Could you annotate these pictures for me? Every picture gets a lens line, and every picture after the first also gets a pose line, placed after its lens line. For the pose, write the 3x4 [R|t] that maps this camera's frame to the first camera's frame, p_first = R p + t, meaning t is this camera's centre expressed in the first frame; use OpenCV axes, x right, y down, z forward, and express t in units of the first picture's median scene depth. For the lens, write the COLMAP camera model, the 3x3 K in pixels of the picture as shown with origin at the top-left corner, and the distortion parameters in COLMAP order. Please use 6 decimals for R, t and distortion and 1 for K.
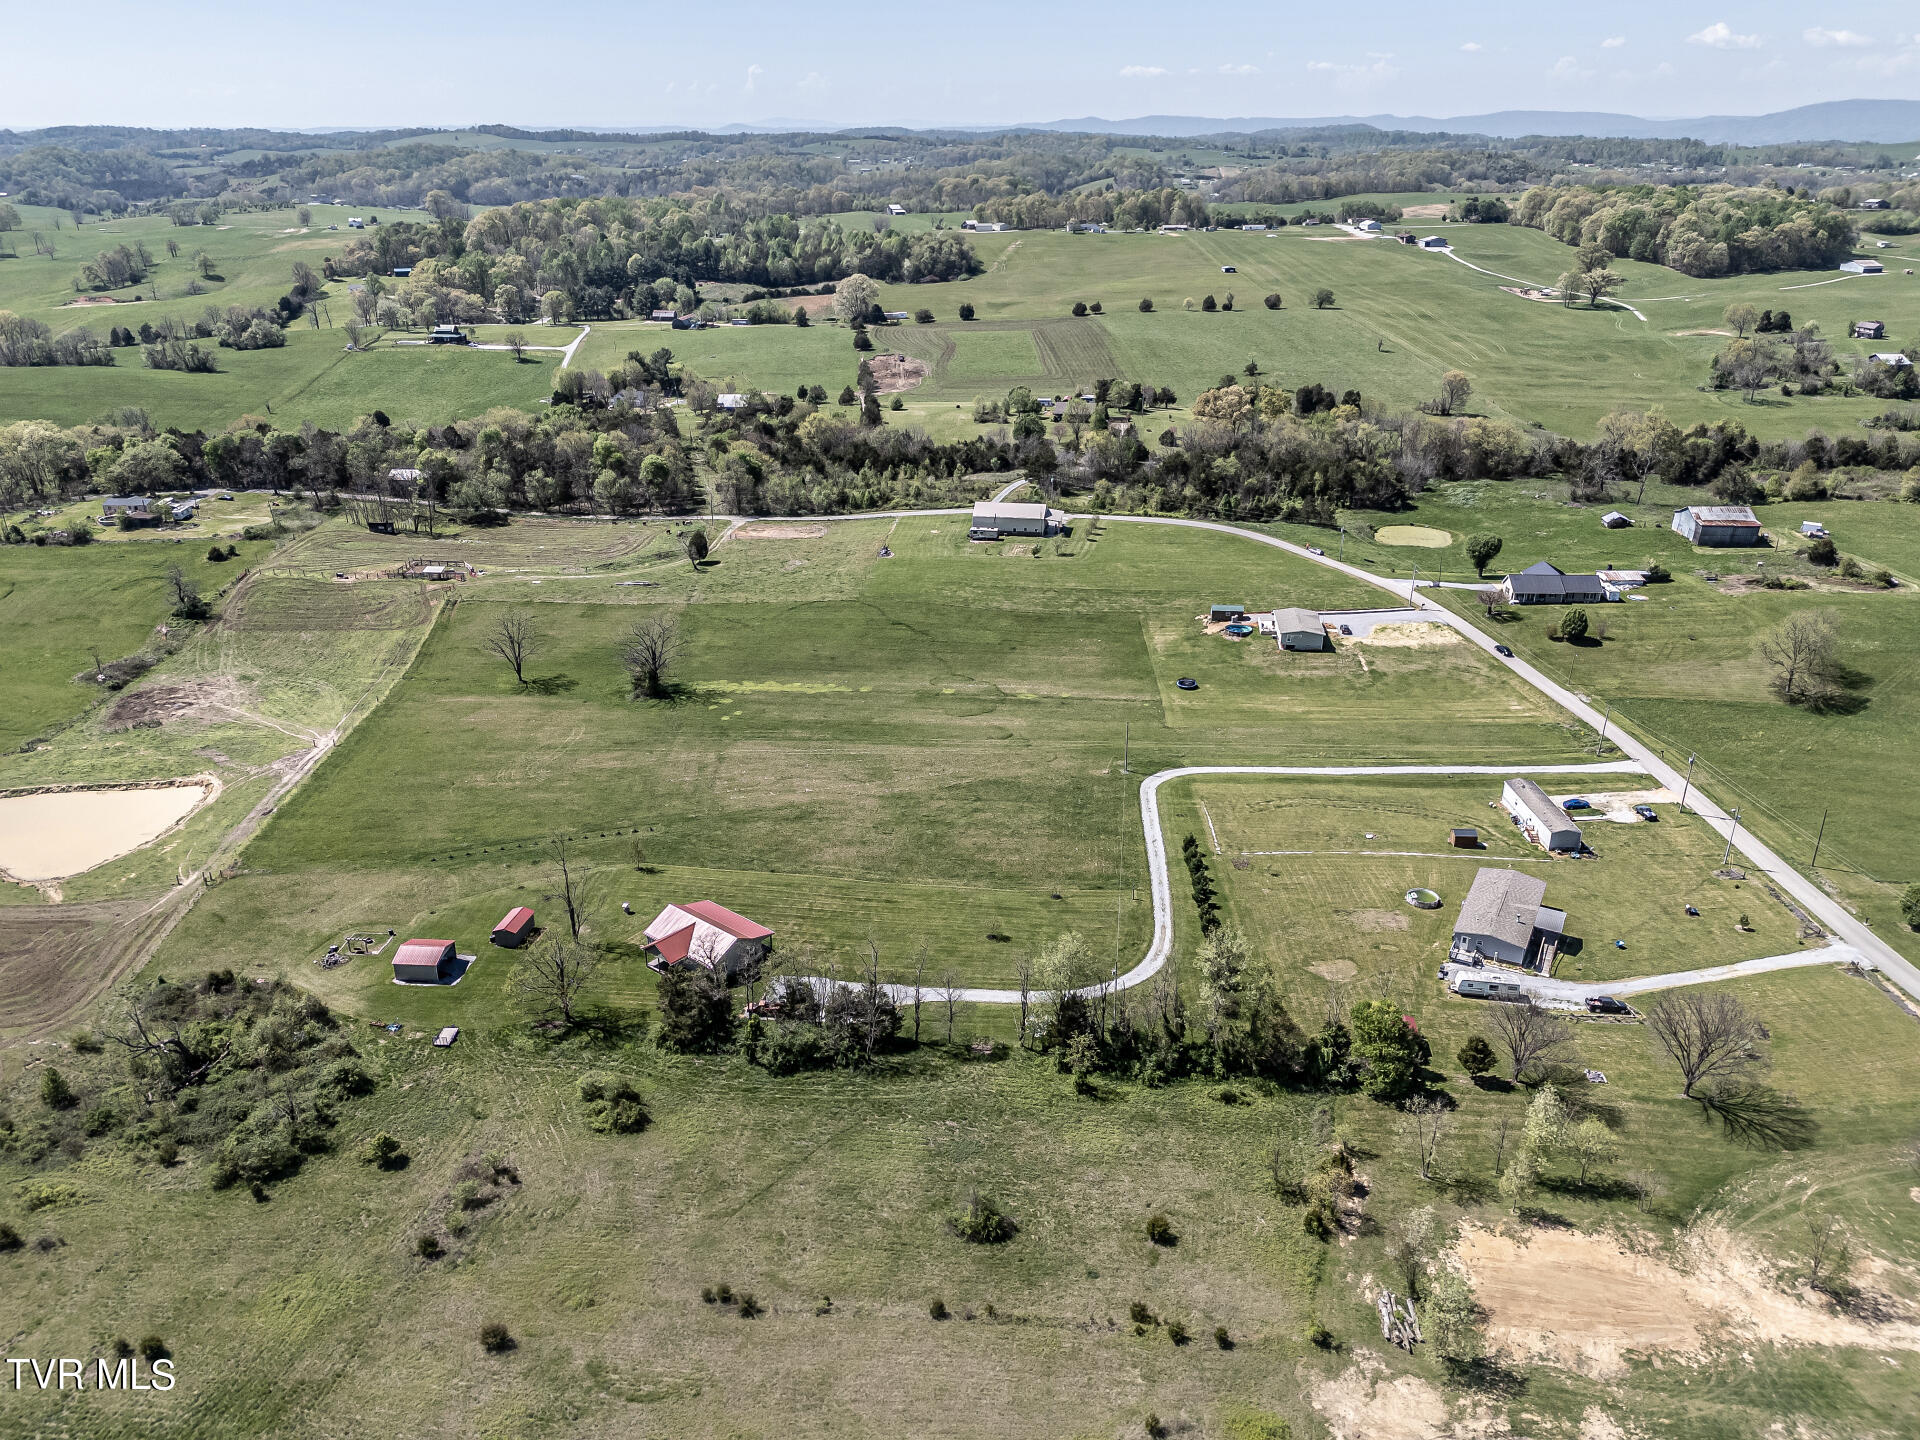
lens RADIAL K [[1409.1, 0, 960.2], [0, 1409.1, 720.3], [0, 0, 1]] dist [0.065311, -0.064133]
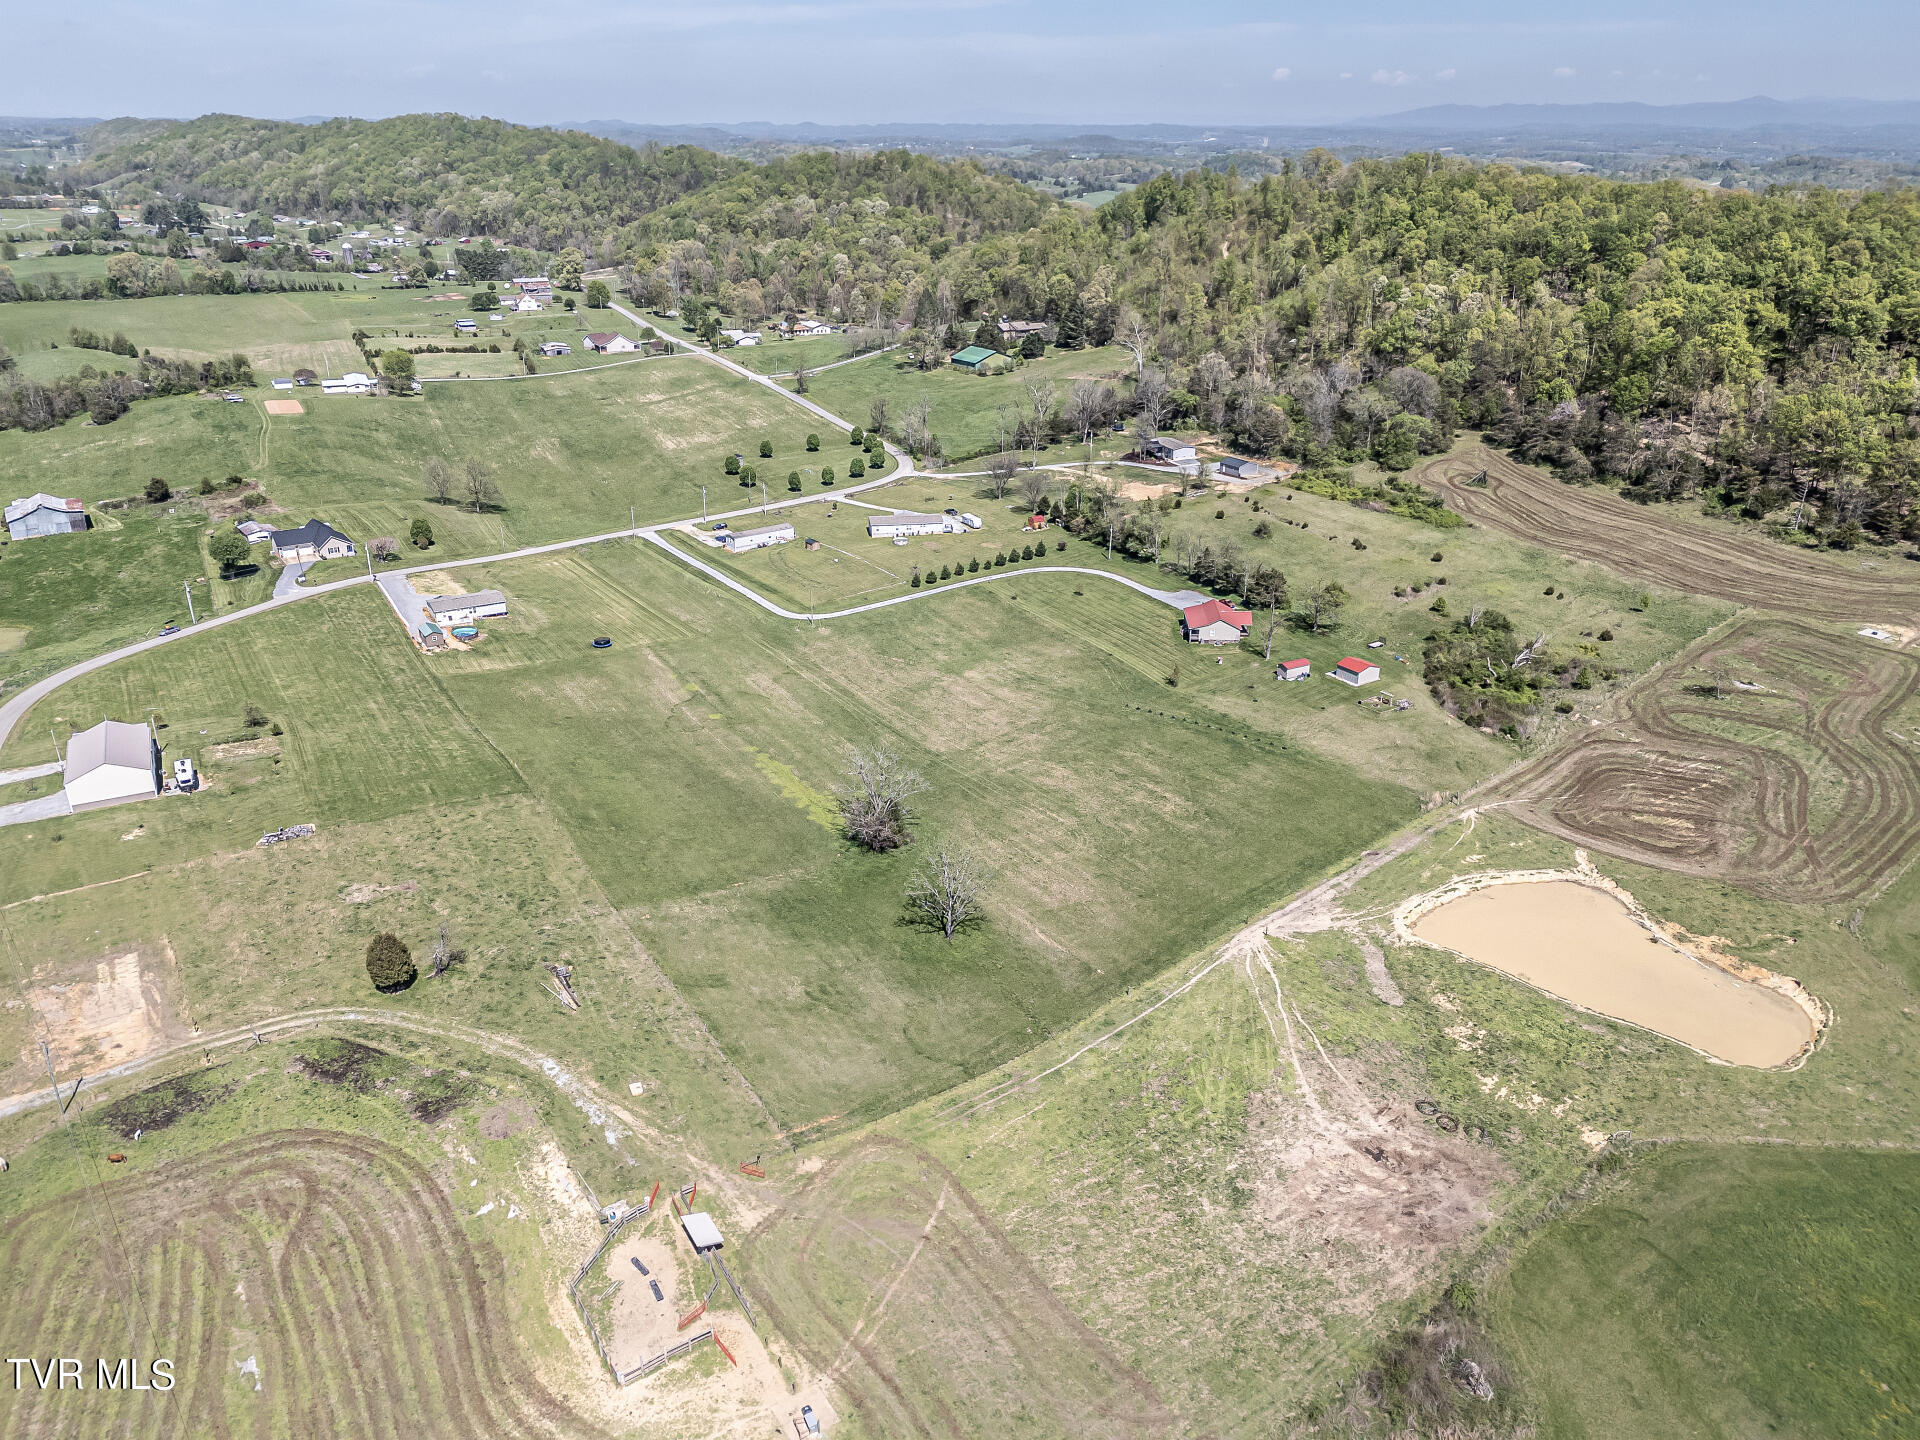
lens RADIAL K [[1409.1, 0, 958.9], [0, 1409.1, 724.7], [0, 0, 1]] dist [0.065311, -0.064133]
pose [[-0.605789, -0.311982, 0.731907, -0.648846], [0.306067, 0.757744, 0.576322, -0.414069], [-0.734400, 0.573142, -0.363545, 0.988387]]
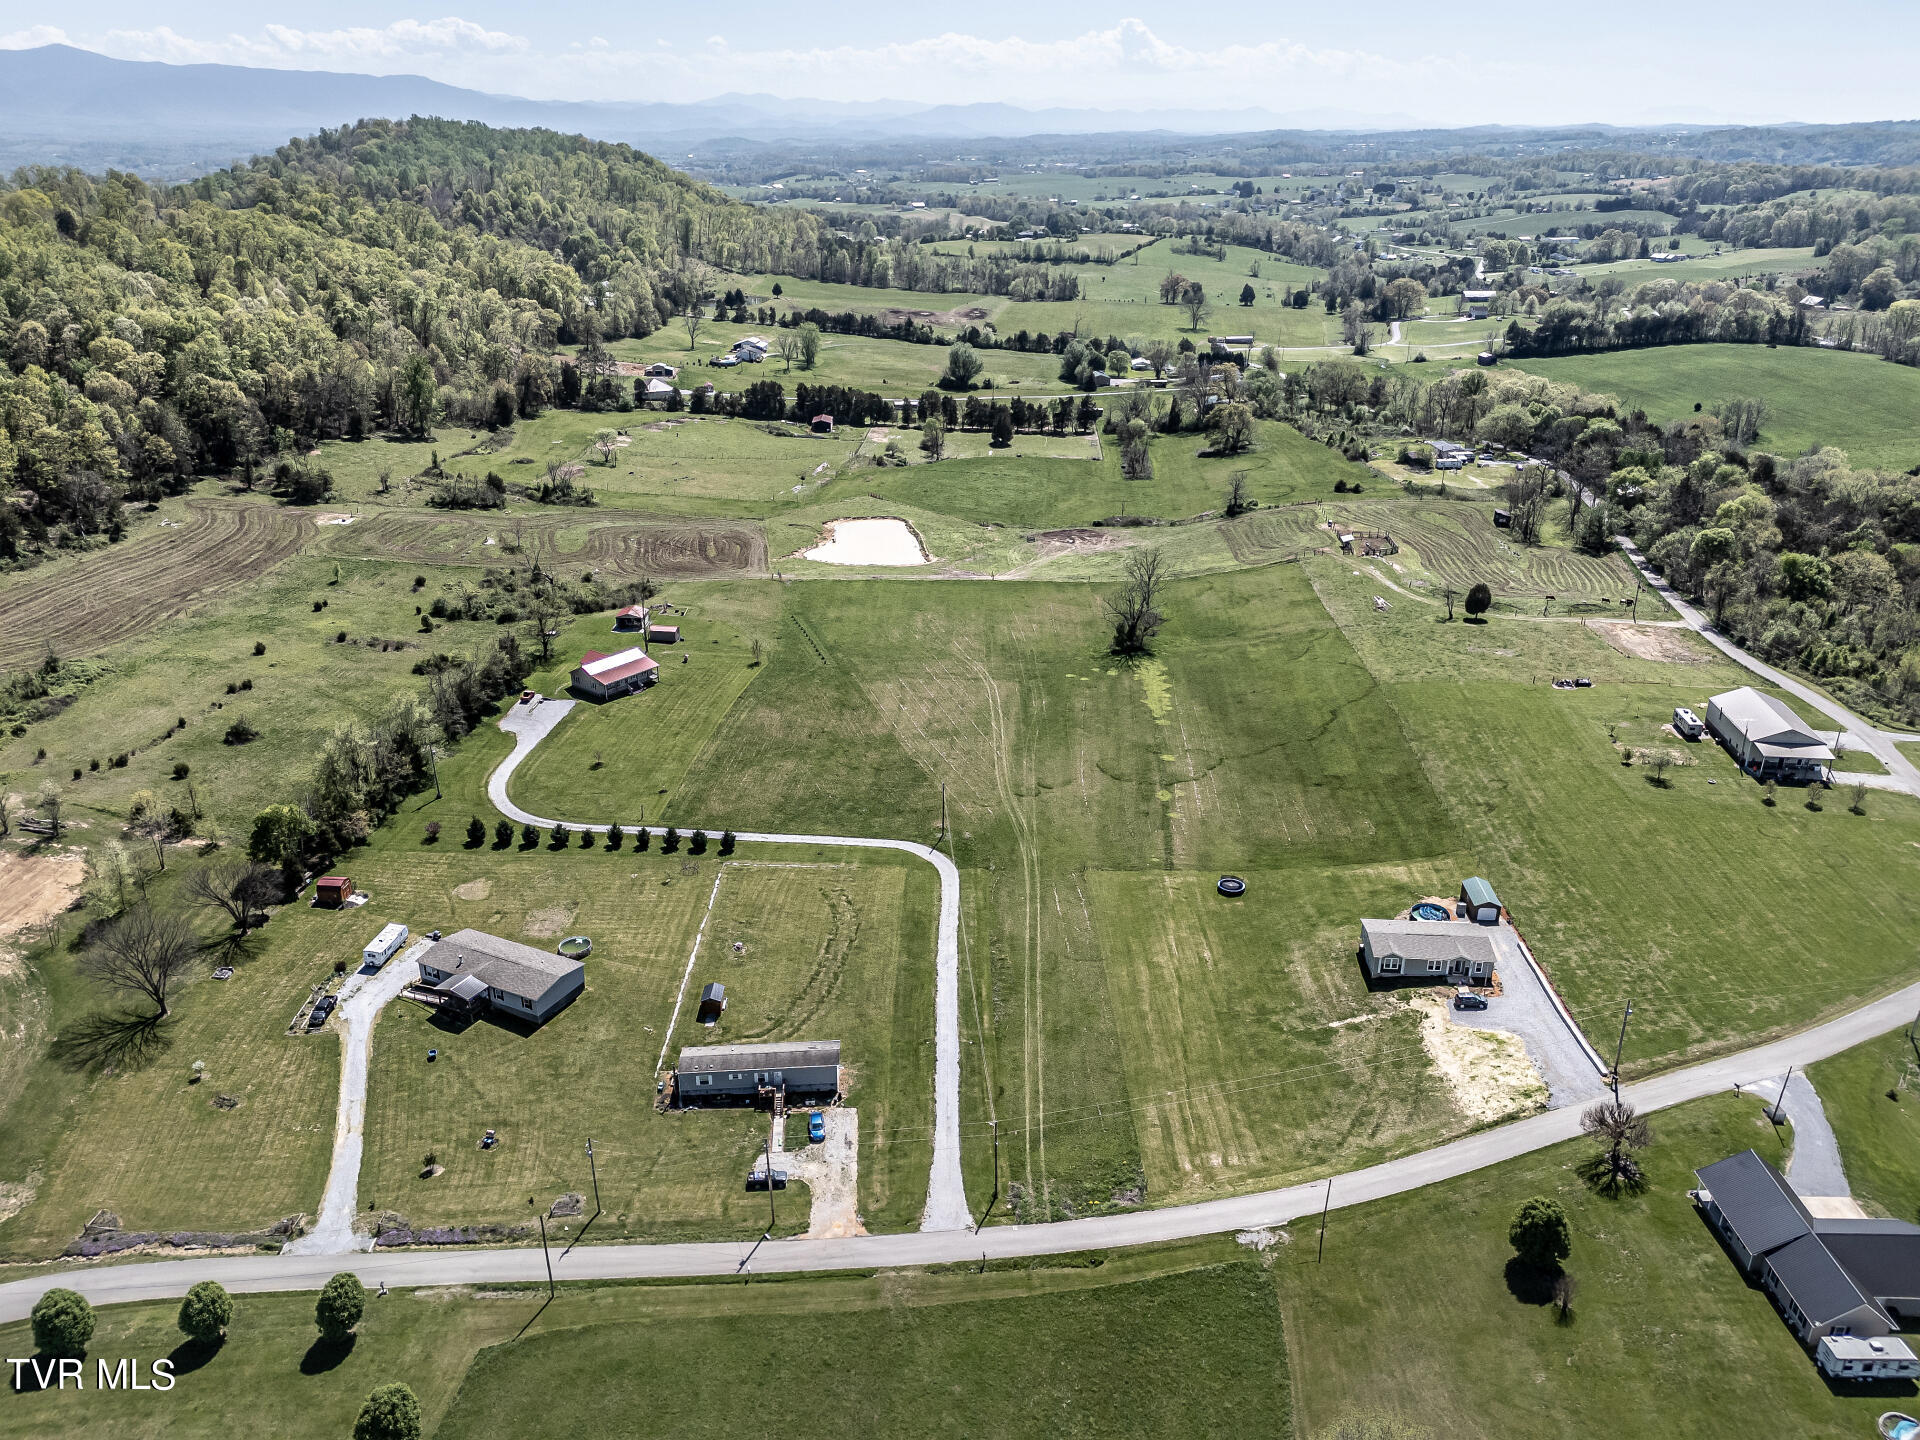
lens RADIAL K [[1409.1, 0, 957.5], [0, 1409.1, 708.7], [0, 0, 1]] dist [0.065311, -0.064133]
pose [[0.034162, 0.382991, -0.923120, 0.643558], [-0.384822, 0.857483, 0.341518, -0.242239], [0.922358, 0.343570, 0.176677, 0.570409]]
